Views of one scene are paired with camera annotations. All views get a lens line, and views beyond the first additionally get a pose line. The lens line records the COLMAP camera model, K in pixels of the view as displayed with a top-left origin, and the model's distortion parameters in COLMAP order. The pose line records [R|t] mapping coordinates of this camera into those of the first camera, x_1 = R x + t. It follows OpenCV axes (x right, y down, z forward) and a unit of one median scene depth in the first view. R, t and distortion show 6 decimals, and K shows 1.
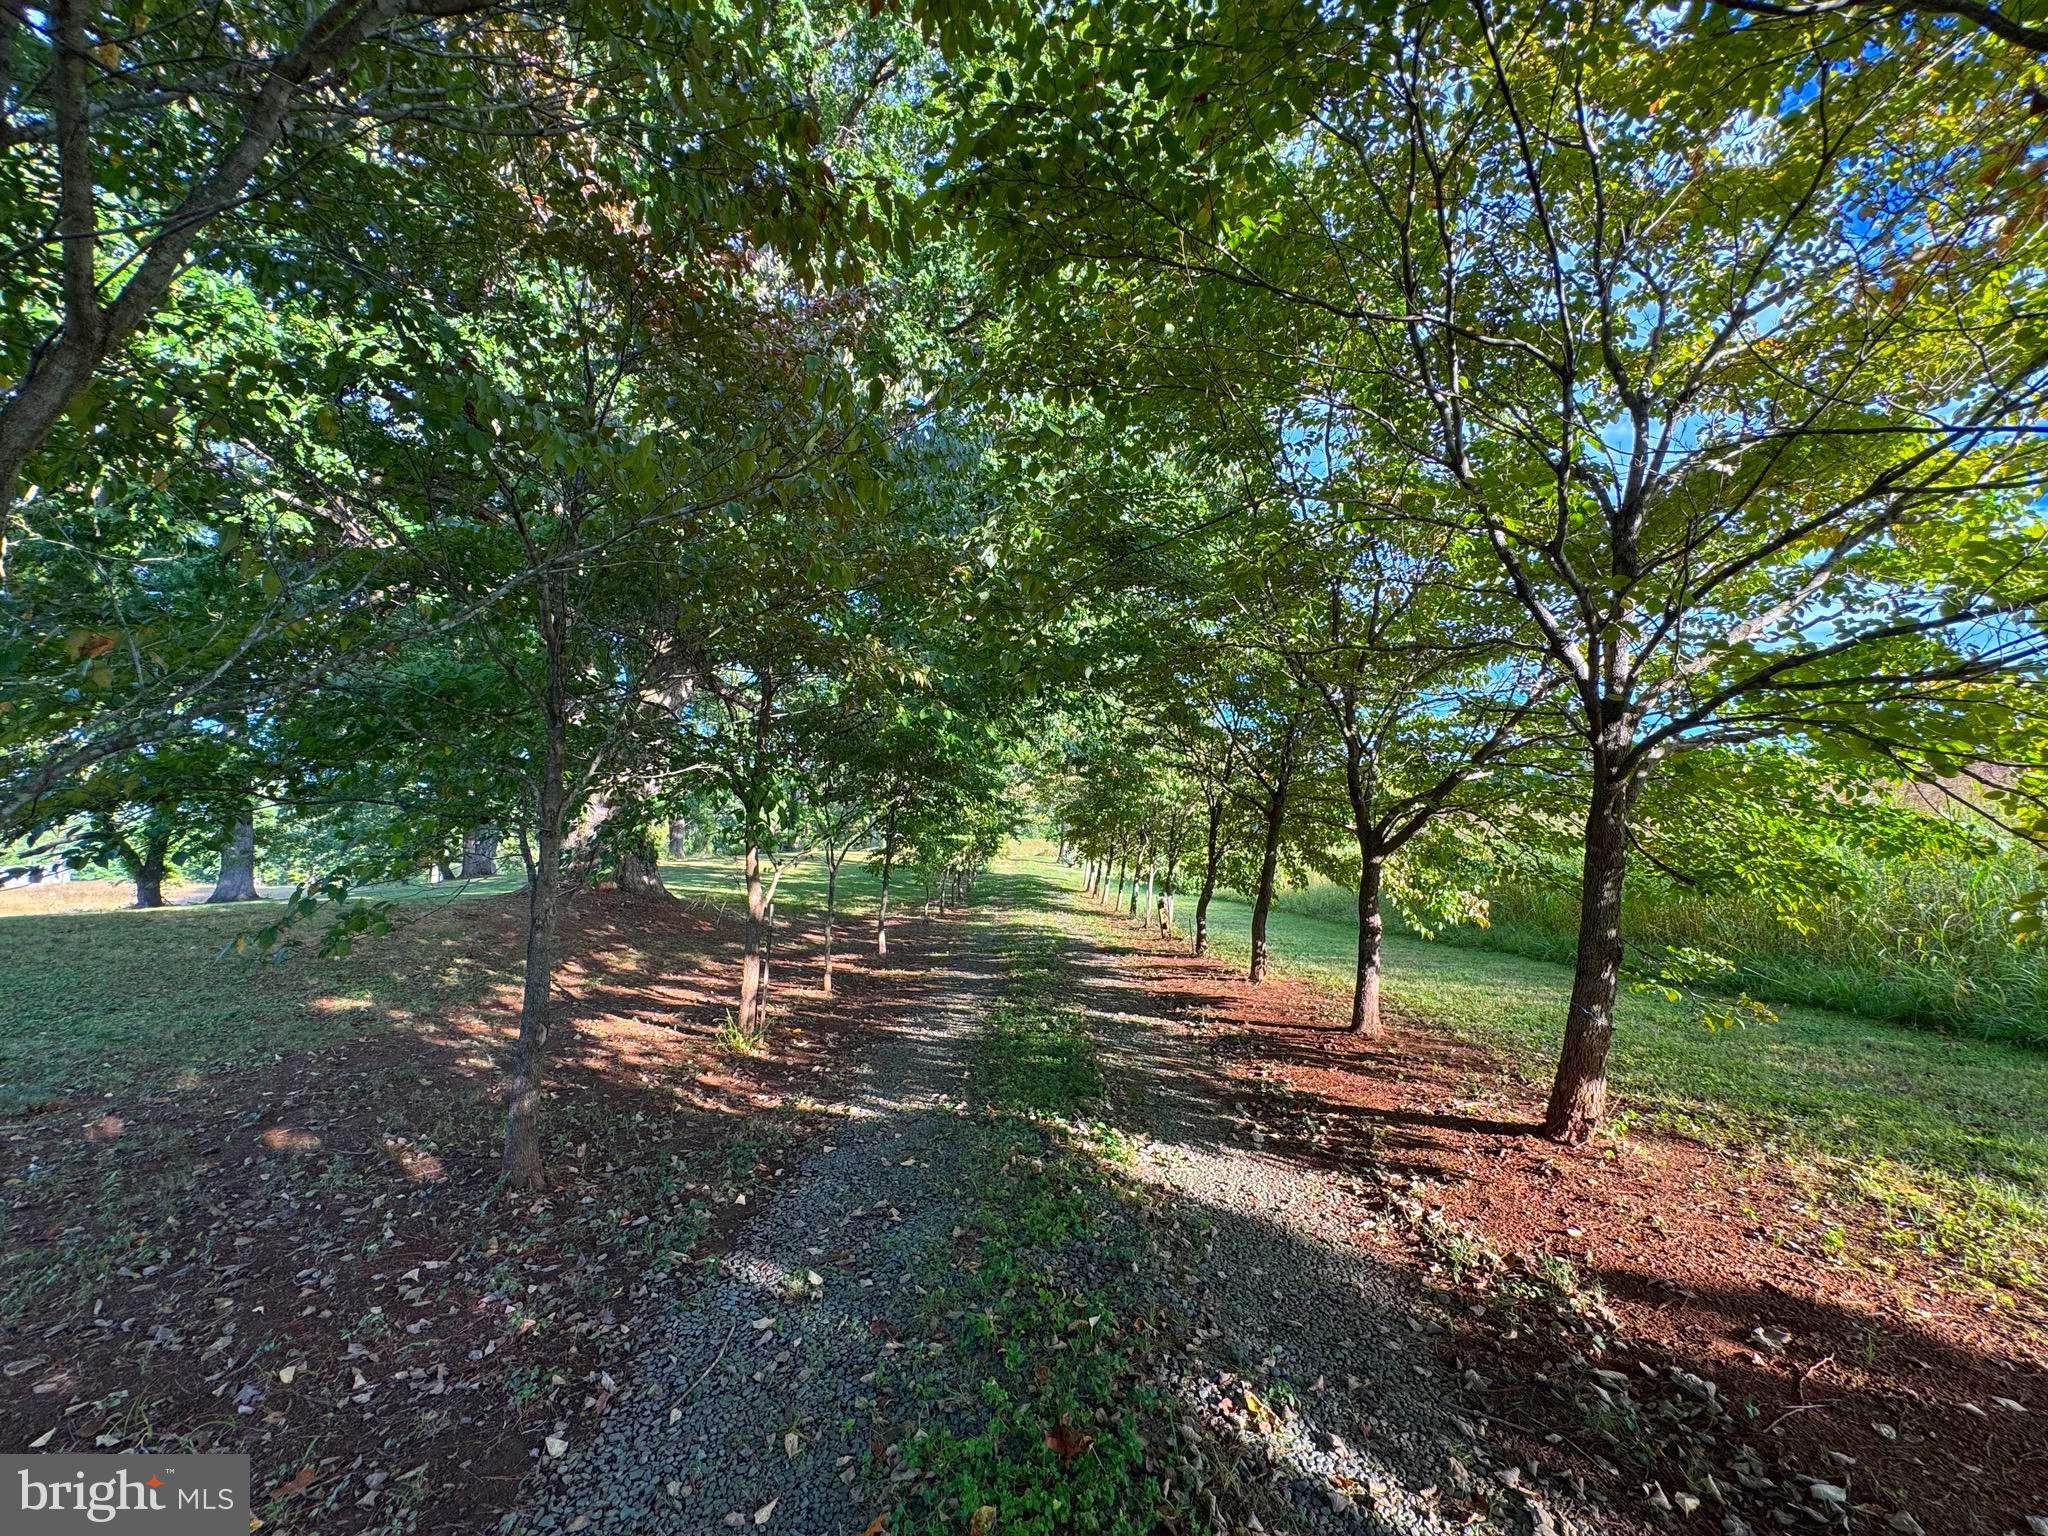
lens RADIAL K [[815.9, 0, 1022.0], [0, 815.9, 769.5], [0, 0, 1]] dist [-0.001629, 0.000542]
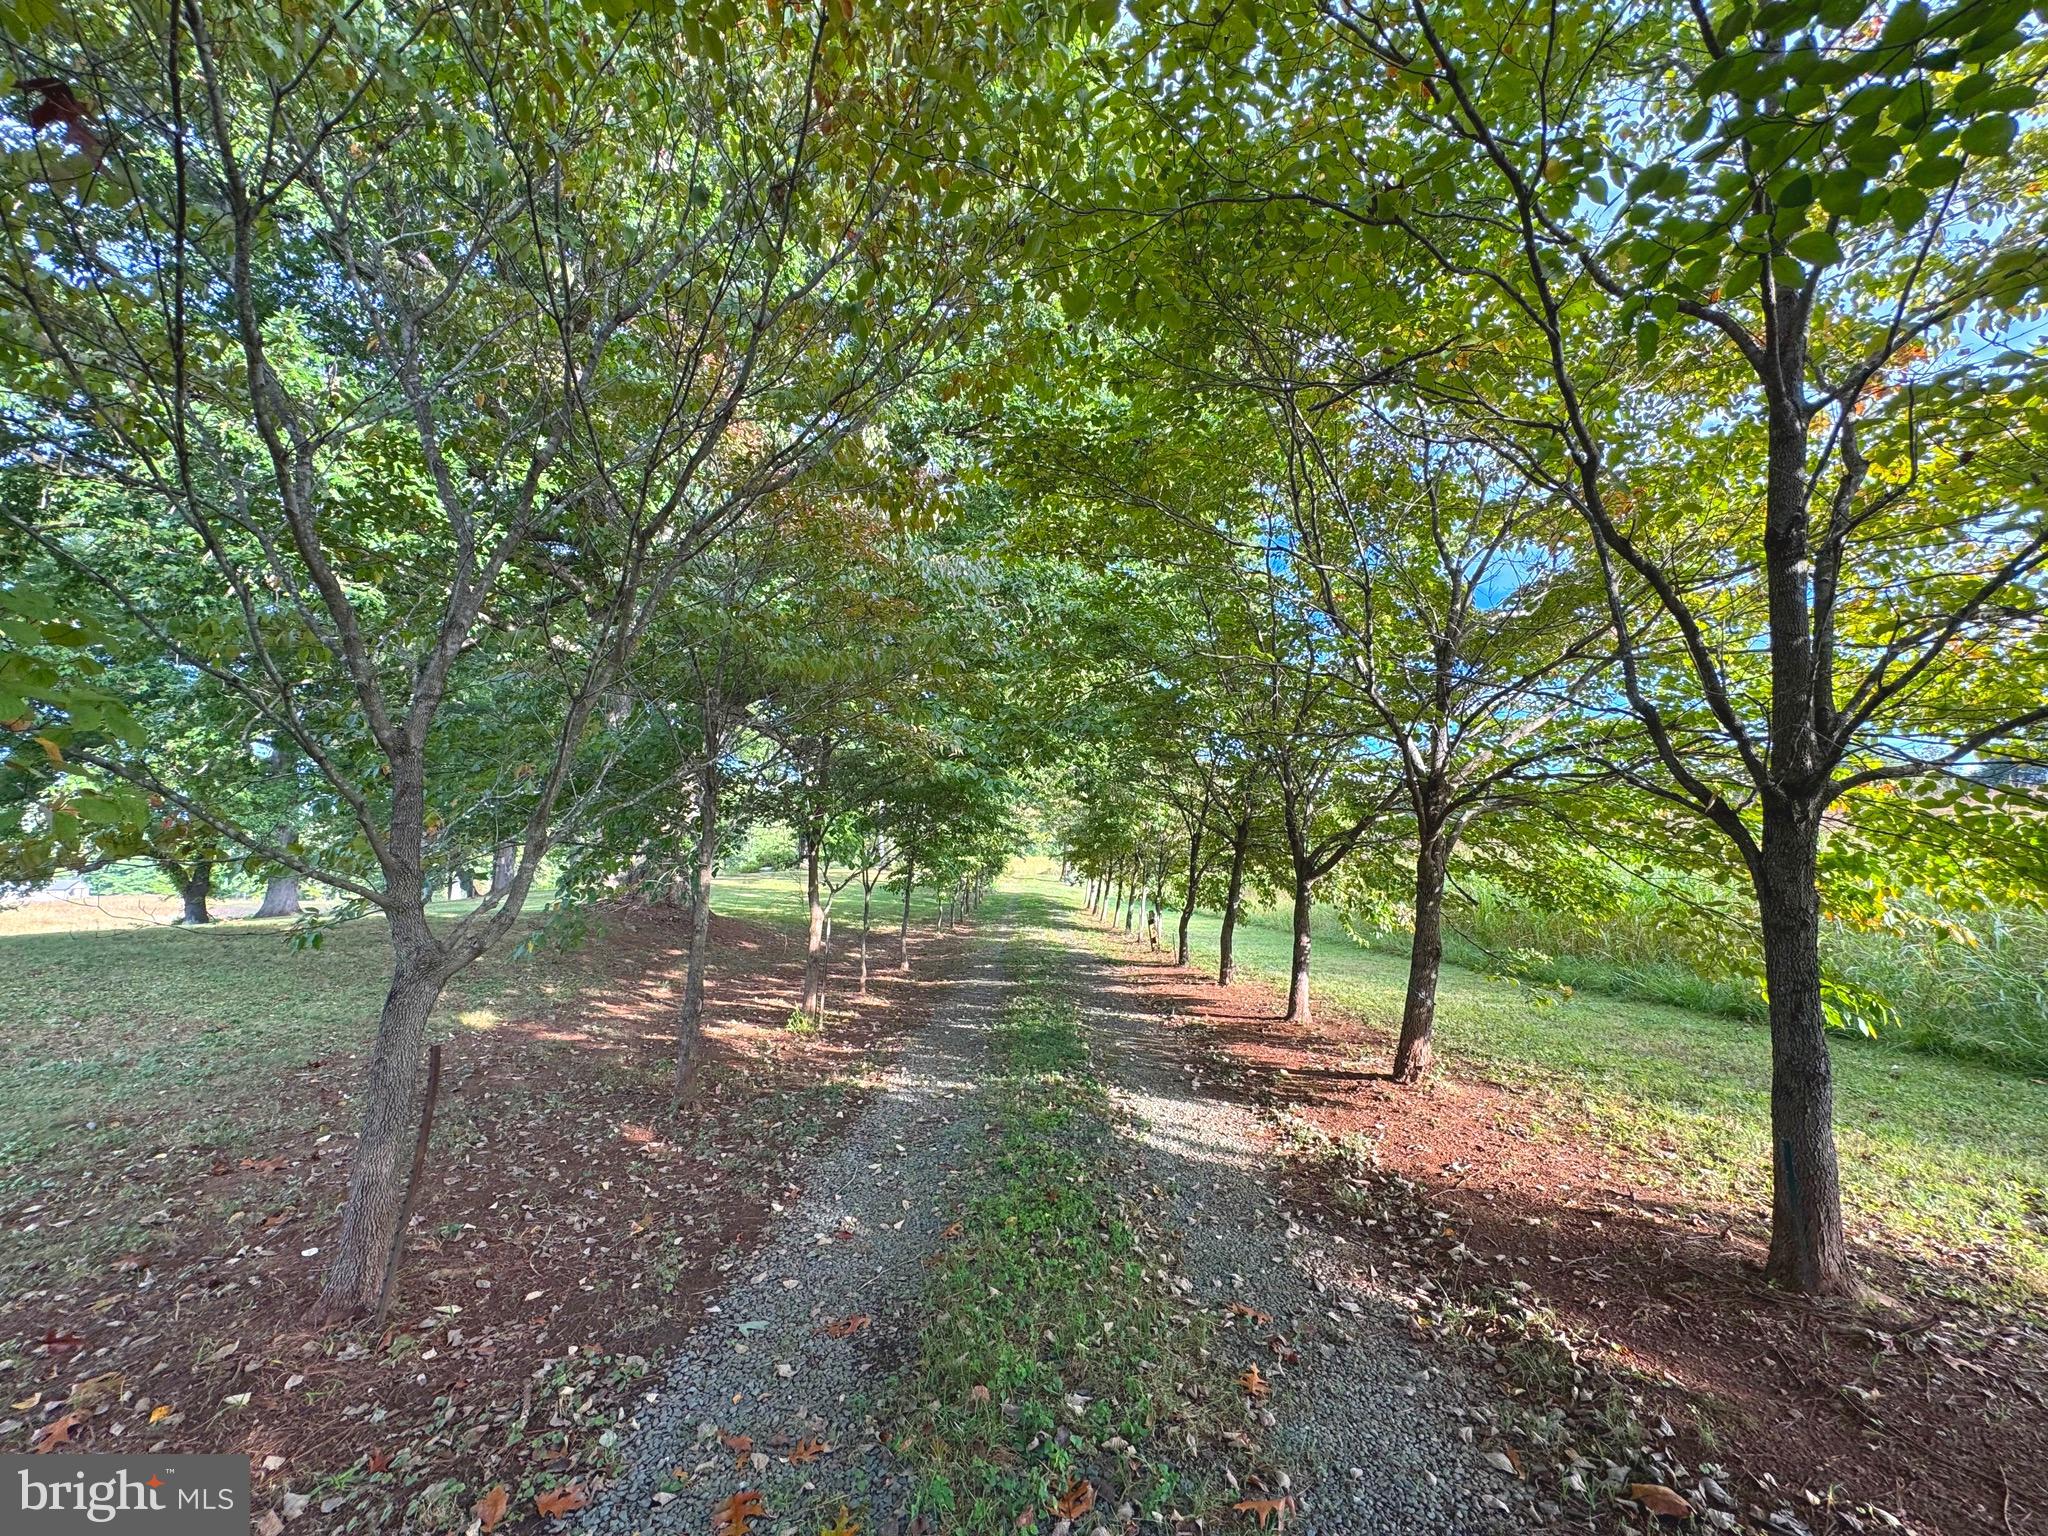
lens RADIAL K [[815.9, 0, 1022.0], [0, 815.9, 769.5], [0, 0, 1]] dist [-0.001629, 0.000542]
pose [[0.999986, 0.001705, -0.005003, -0.001388], [-0.001811, 0.999773, -0.021228, -0.020272], [0.004966, 0.021237, 0.999762, -0.138805]]
